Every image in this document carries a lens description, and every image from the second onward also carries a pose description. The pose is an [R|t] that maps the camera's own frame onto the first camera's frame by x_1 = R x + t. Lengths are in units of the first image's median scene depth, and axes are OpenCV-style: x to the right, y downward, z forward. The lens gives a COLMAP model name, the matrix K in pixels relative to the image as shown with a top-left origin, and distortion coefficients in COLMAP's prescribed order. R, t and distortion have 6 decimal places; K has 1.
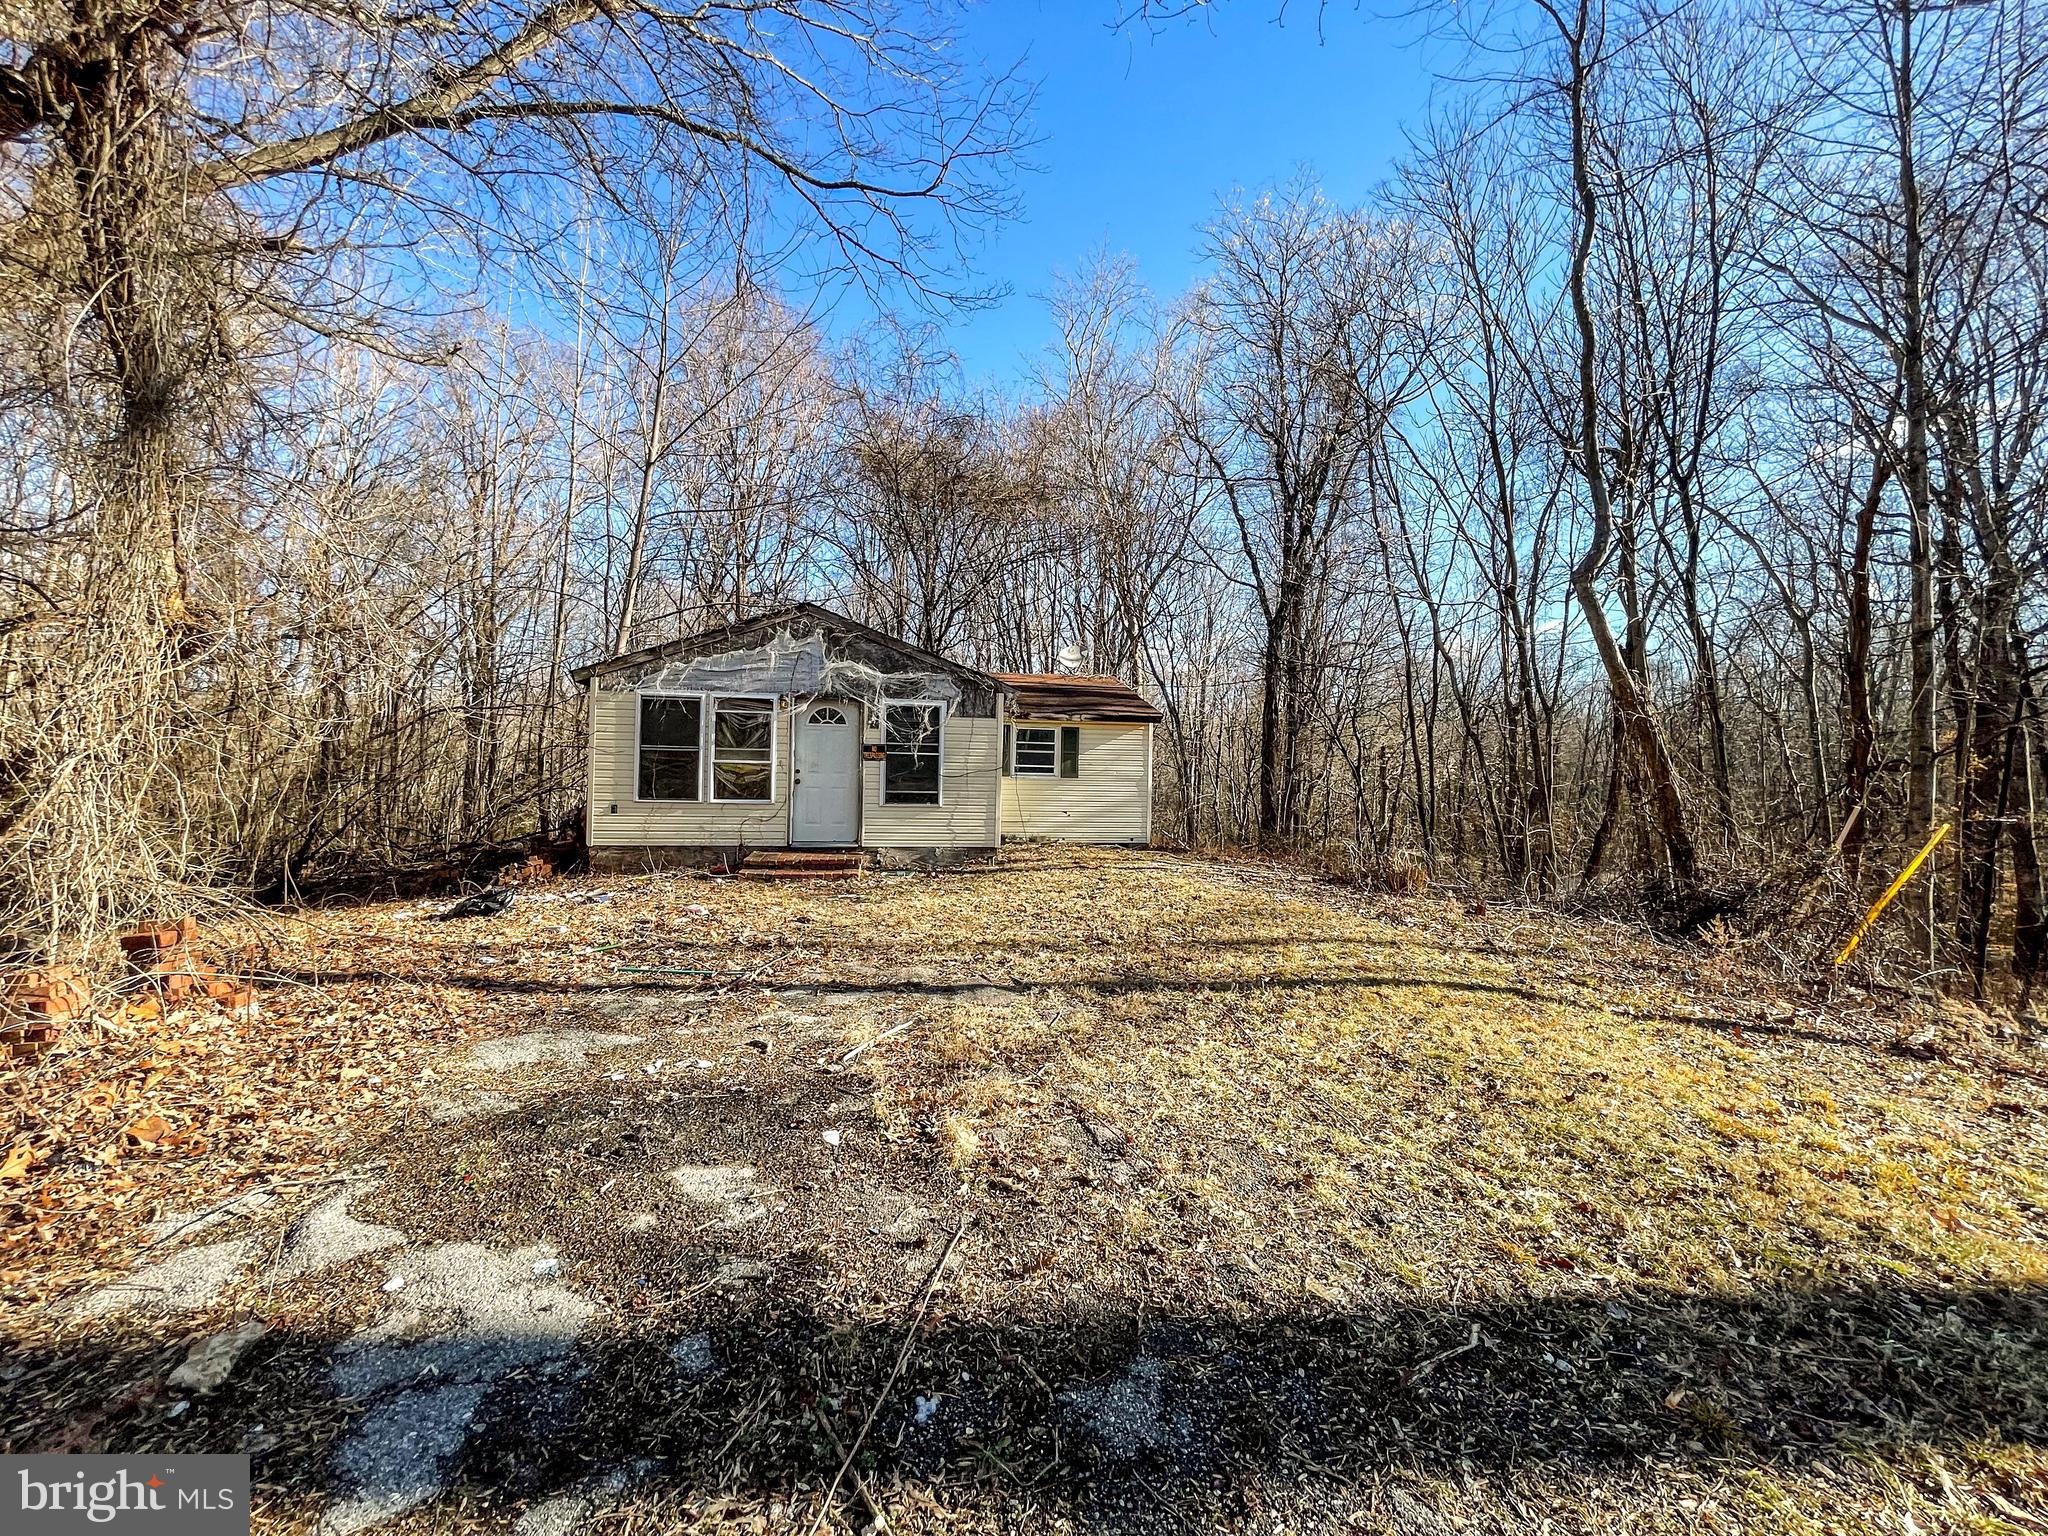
lens RADIAL K [[823.2, 0, 999.2], [0, 823.2, 769.8], [0, 0, 1]] dist [-0.011762, -0.000041]
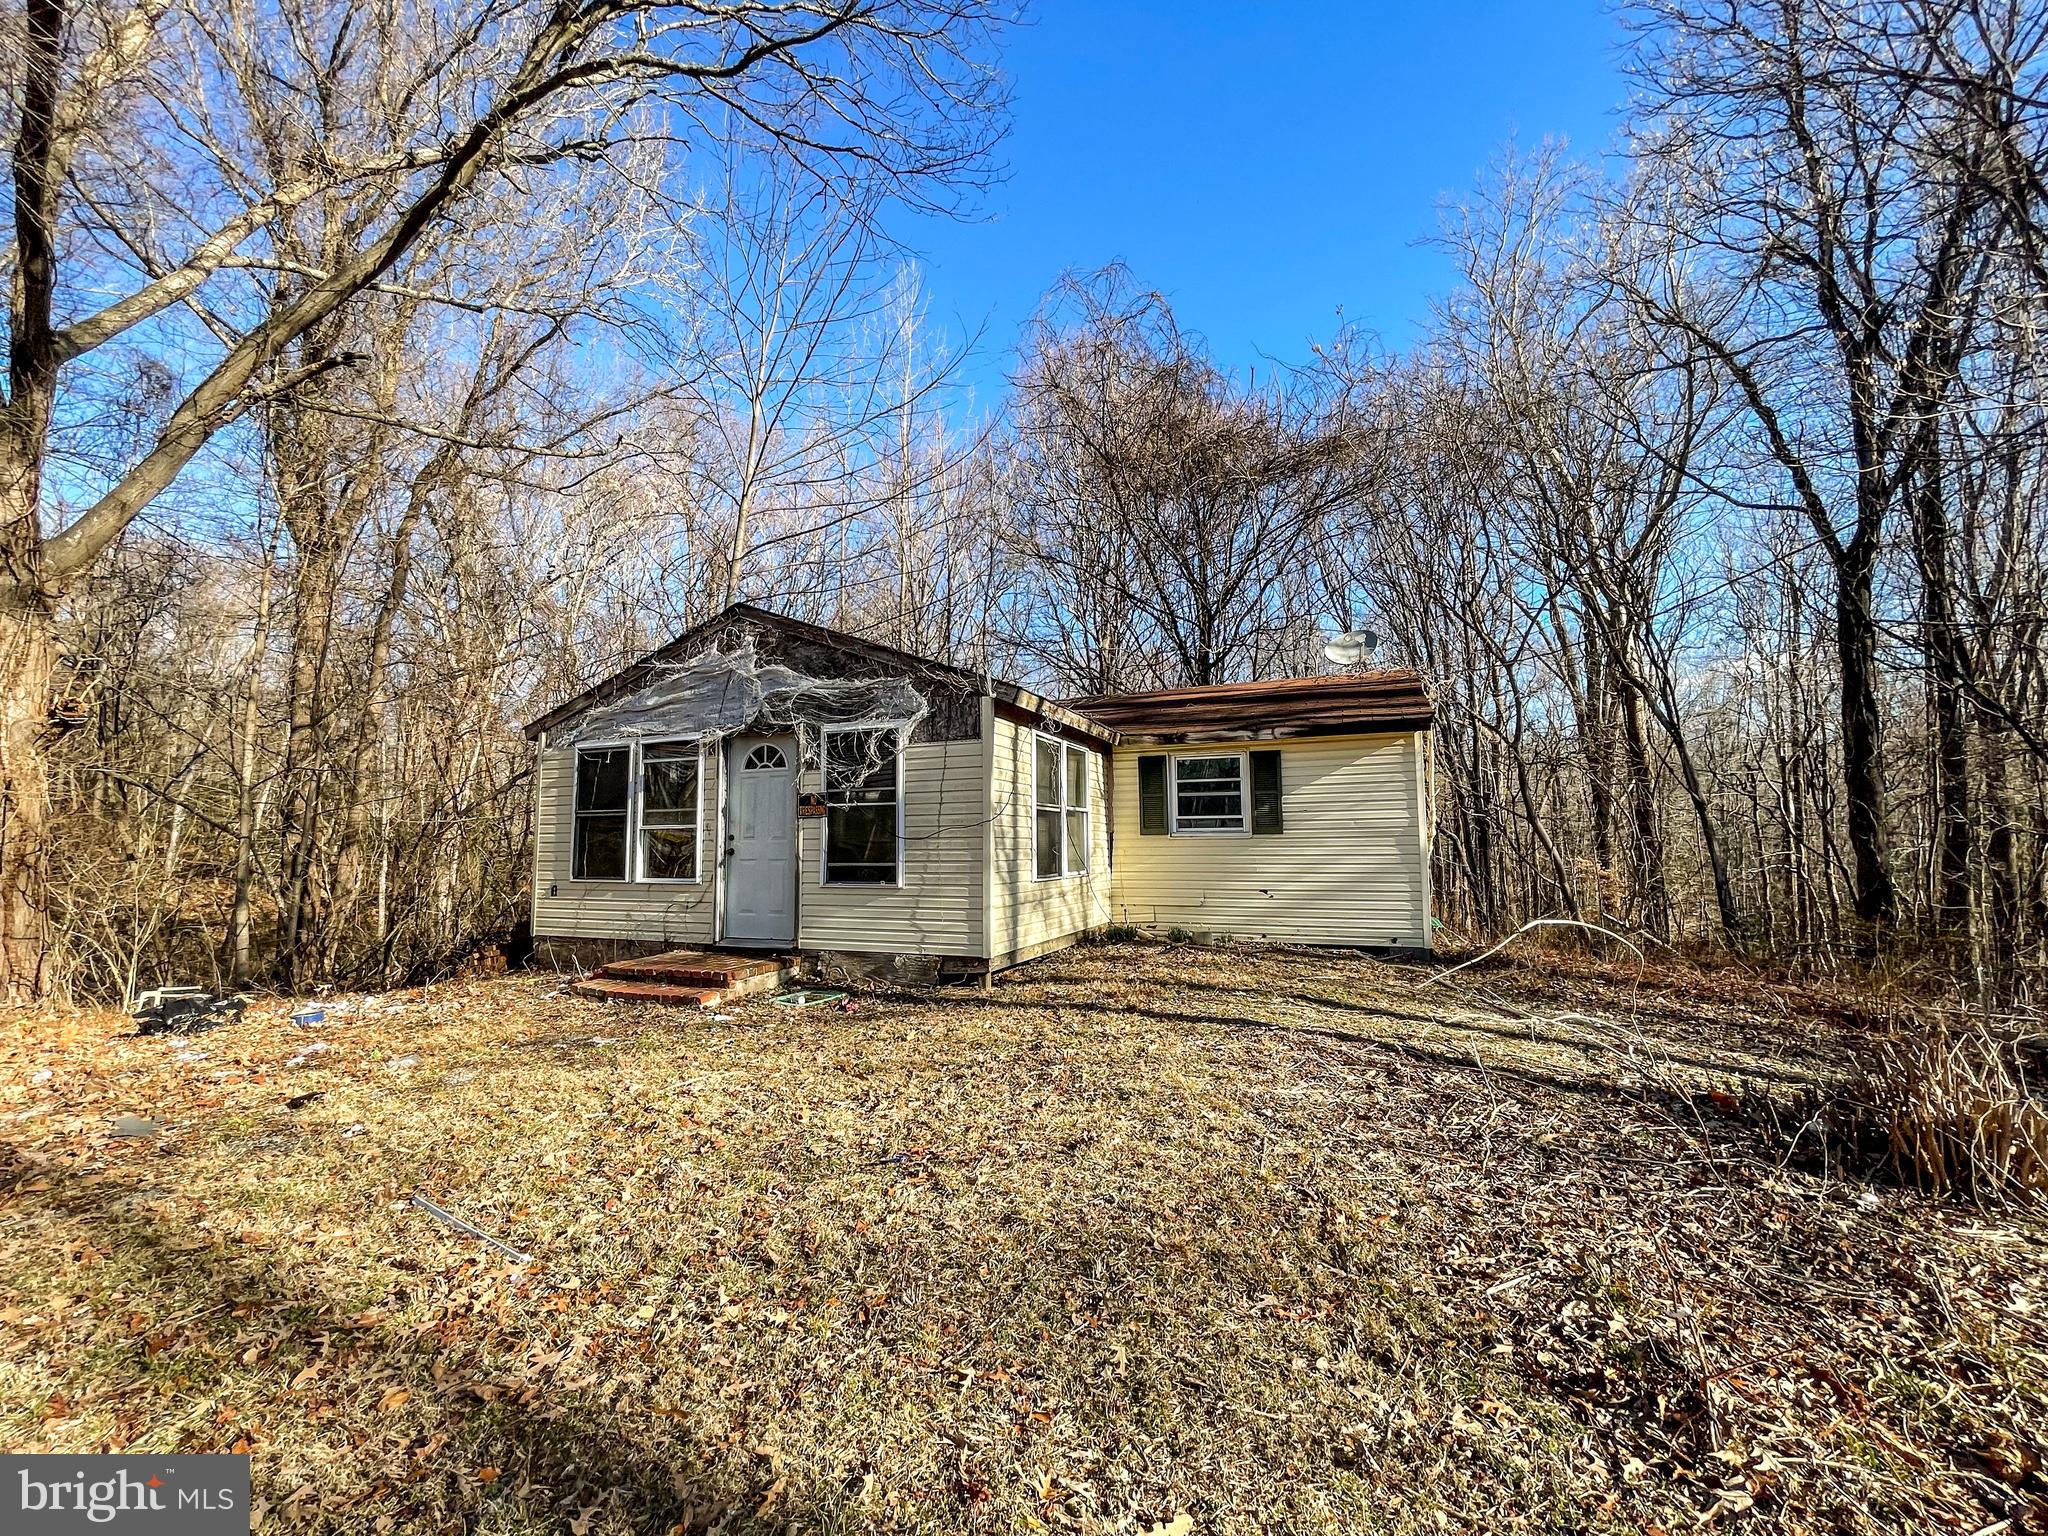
lens RADIAL K [[818.0, 0, 974.3], [0, 818.0, 763.4], [0, 0, 1]] dist [0.000918, 0.000051]
pose [[0.839607, -0.079616, -0.537327, 0.314191], [0.031892, 0.994719, -0.097555, 0.013529], [0.542257, 0.064771, 0.837713, 0.510864]]
